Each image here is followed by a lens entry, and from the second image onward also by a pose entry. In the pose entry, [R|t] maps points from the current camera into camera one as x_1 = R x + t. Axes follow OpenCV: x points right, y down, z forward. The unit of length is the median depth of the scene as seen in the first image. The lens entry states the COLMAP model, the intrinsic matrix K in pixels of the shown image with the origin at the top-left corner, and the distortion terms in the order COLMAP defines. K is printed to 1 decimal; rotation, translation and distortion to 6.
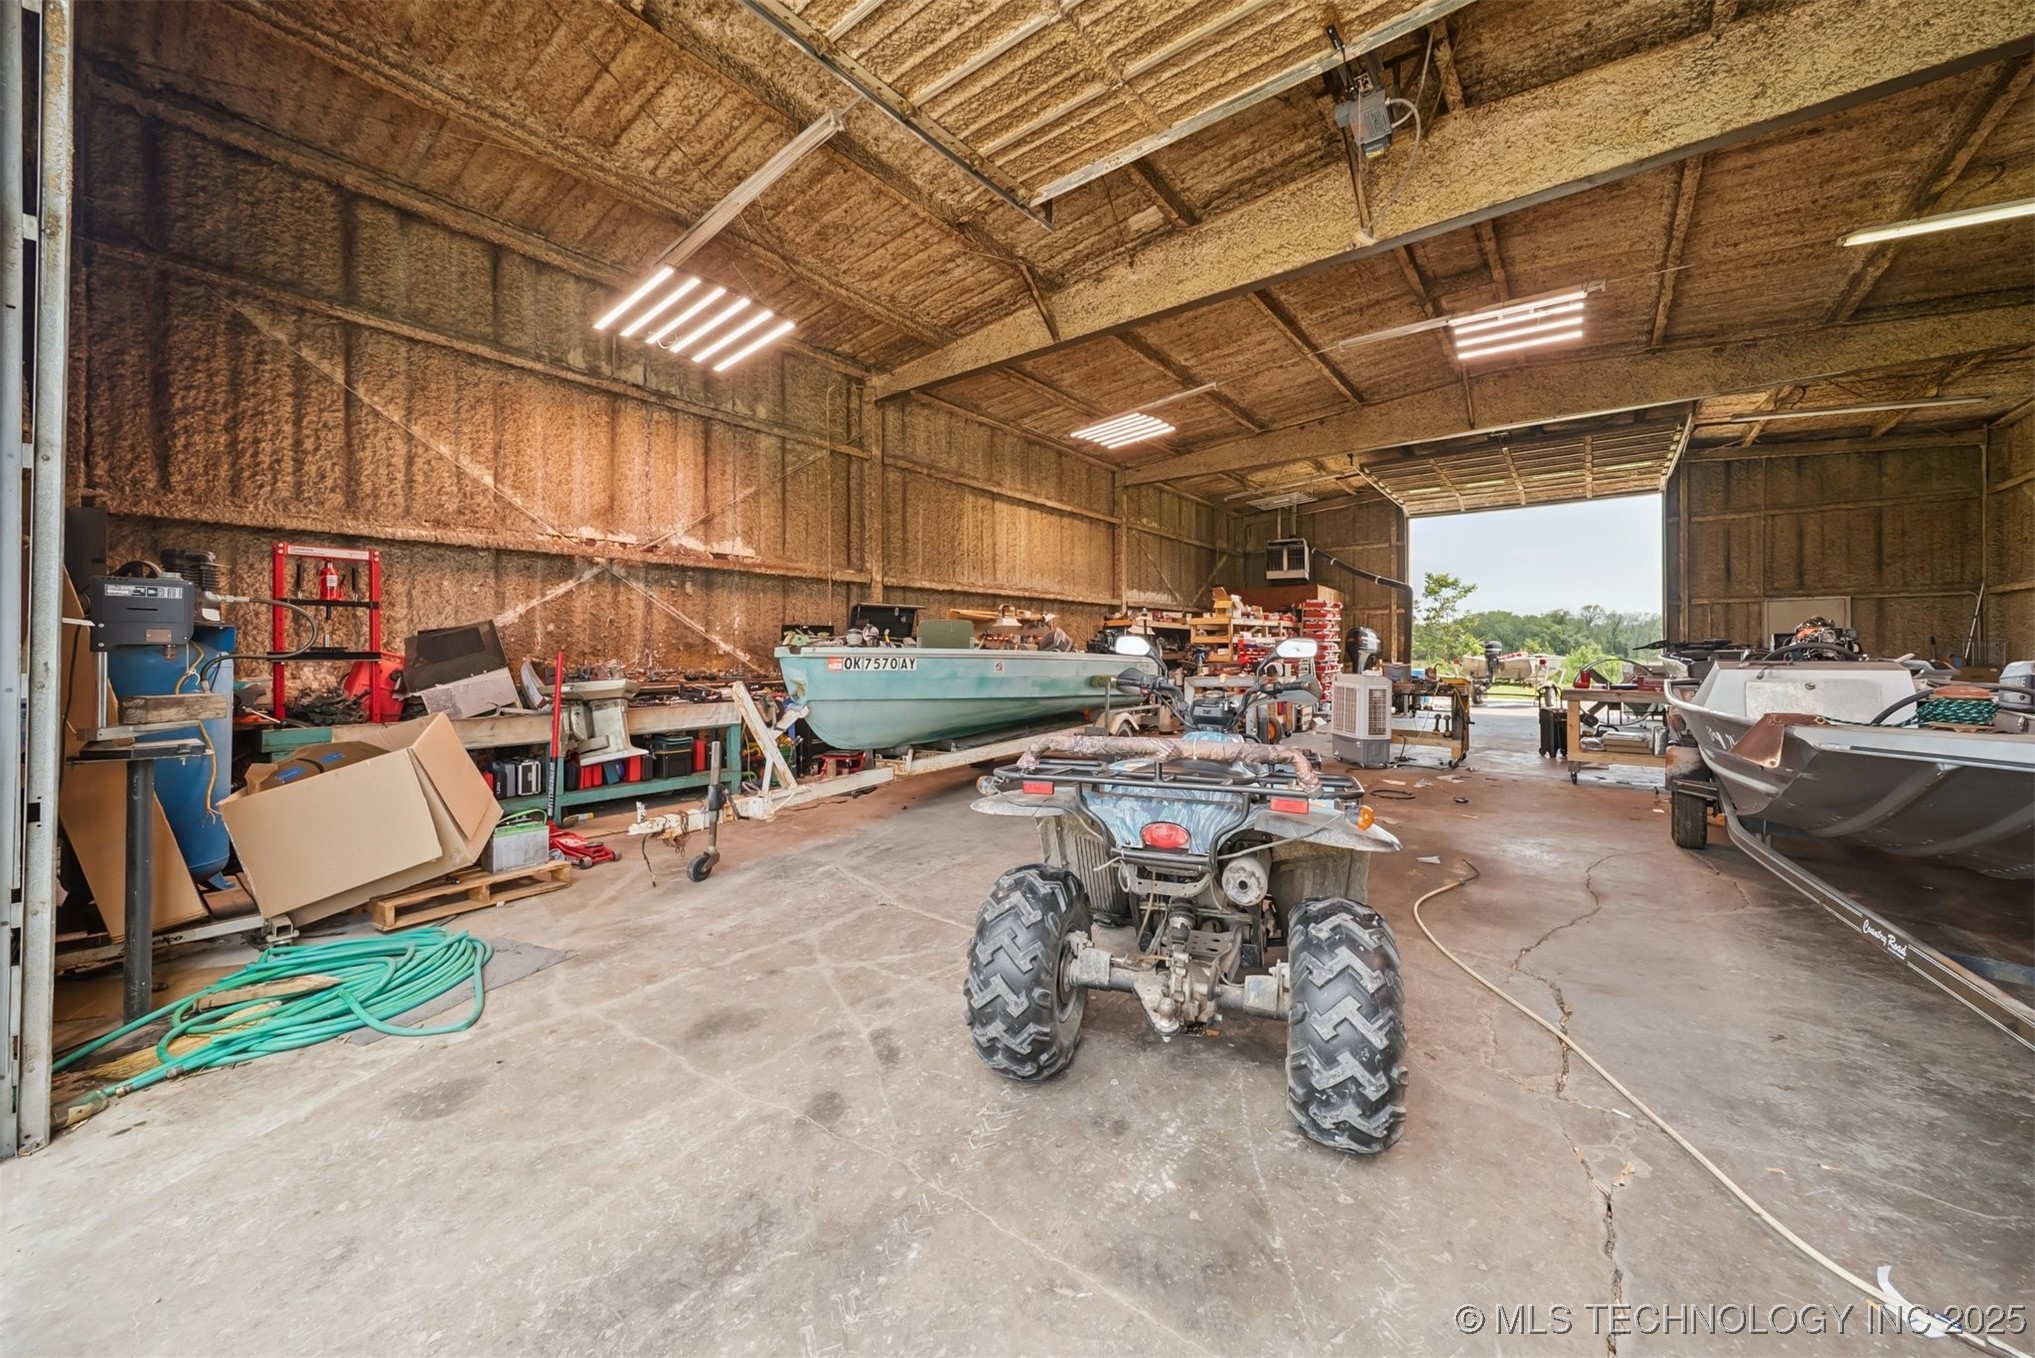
lens RADIAL K [[759.3, 0, 956.5], [0, 759.3, 655.5], [0, 0, 1]] dist [0.007337, -0.000877]
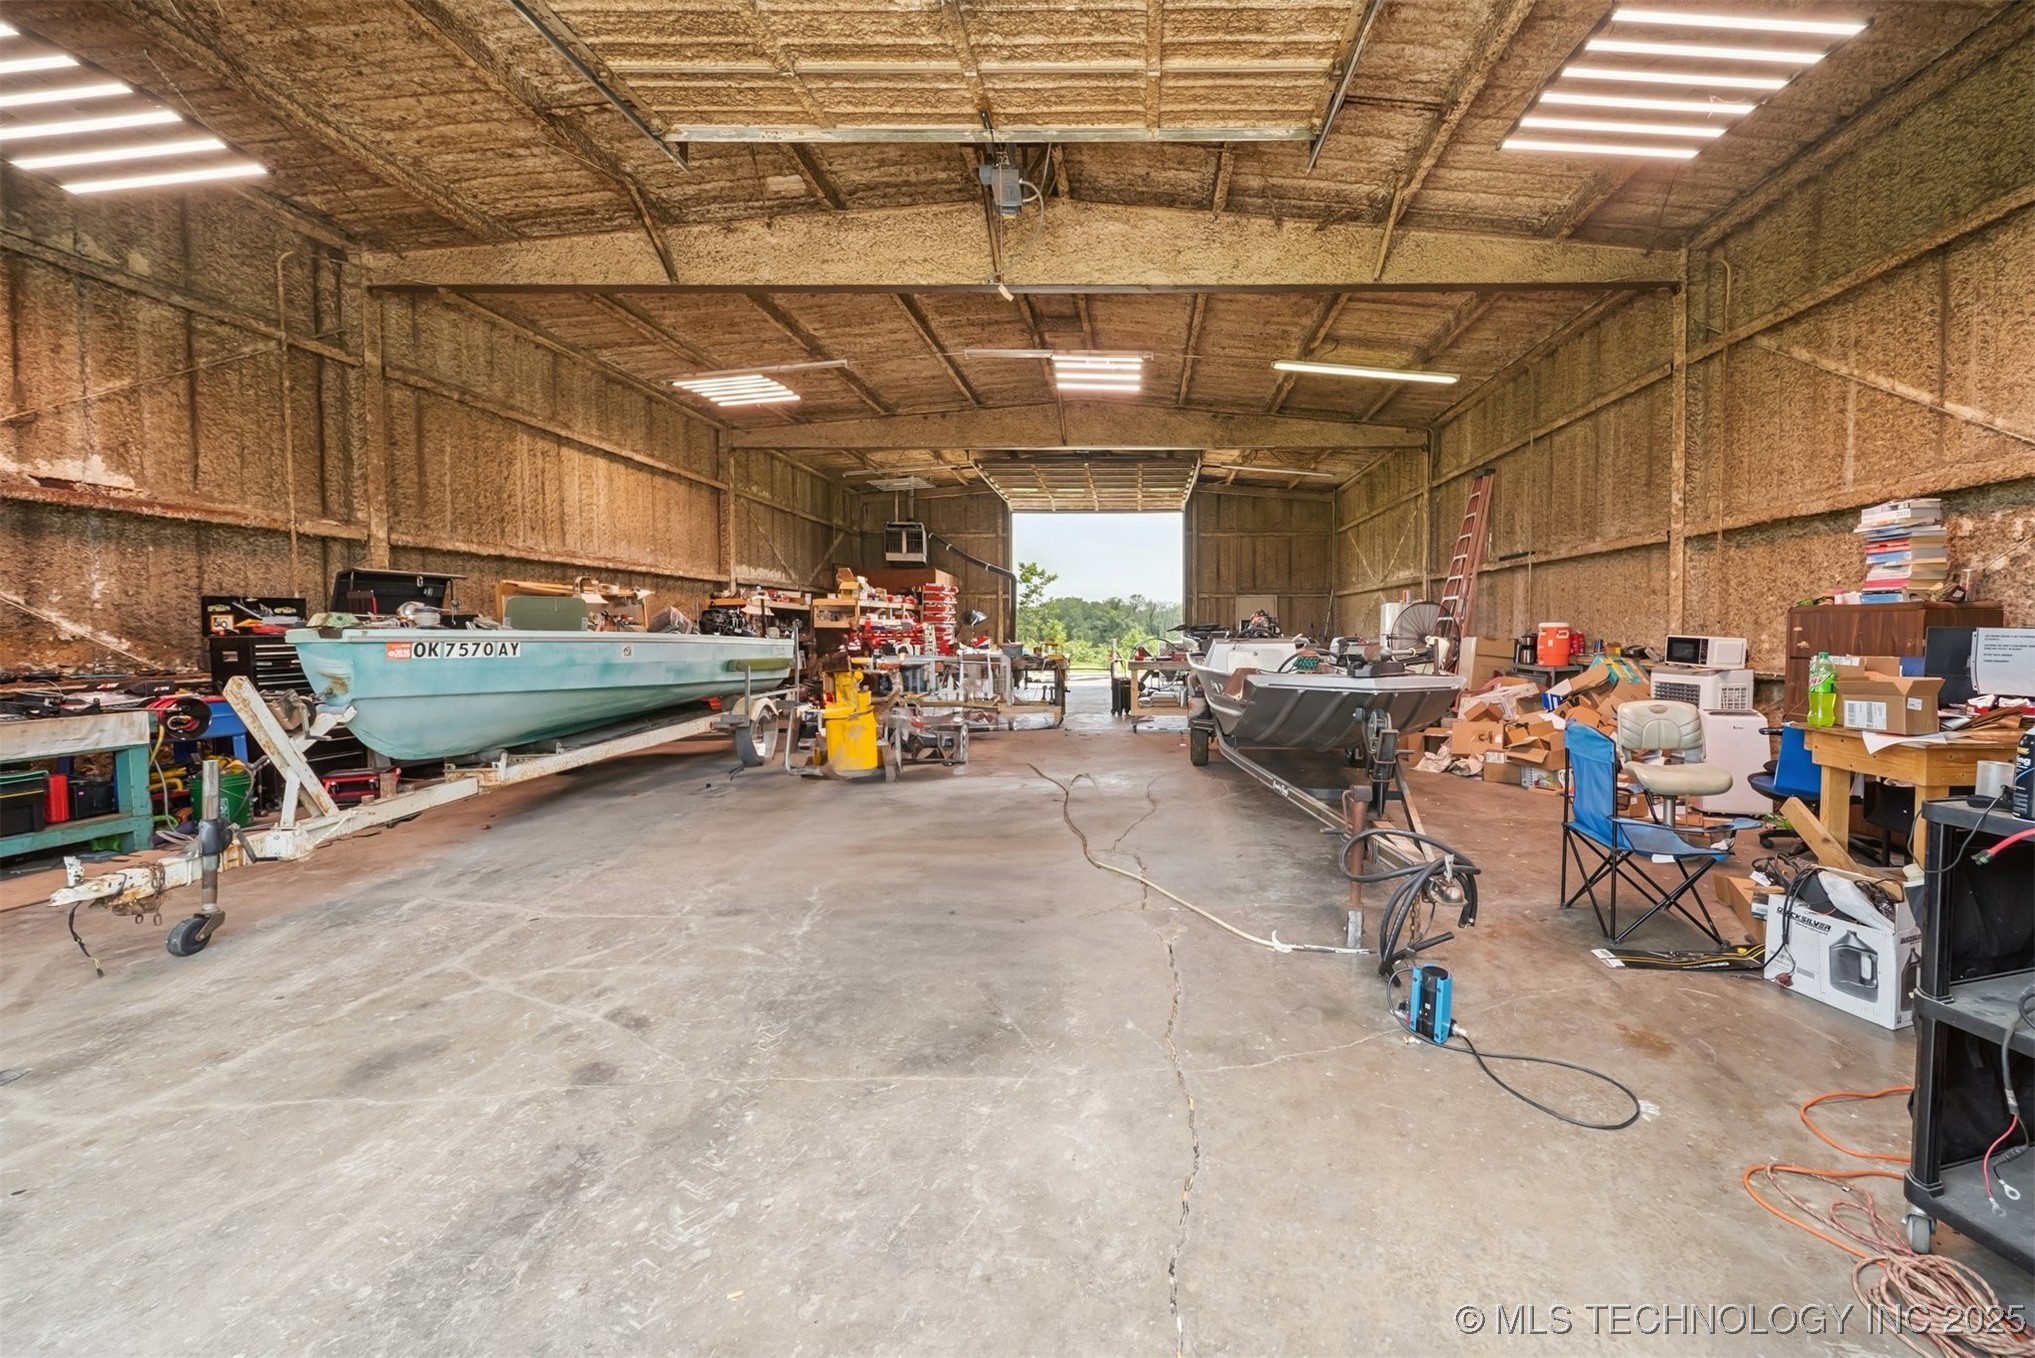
lens RADIAL K [[859.4, 0, 1017.5], [0, 859.4, 679.0], [0, 0, 1]] dist [-0.001784, -0.000405]
pose [[0.845438, -0.030806, 0.533185, -0.088030], [0.005617, 0.998793, 0.048800, 0.000586], [-0.534044, -0.038263, 0.844590, -0.083734]]
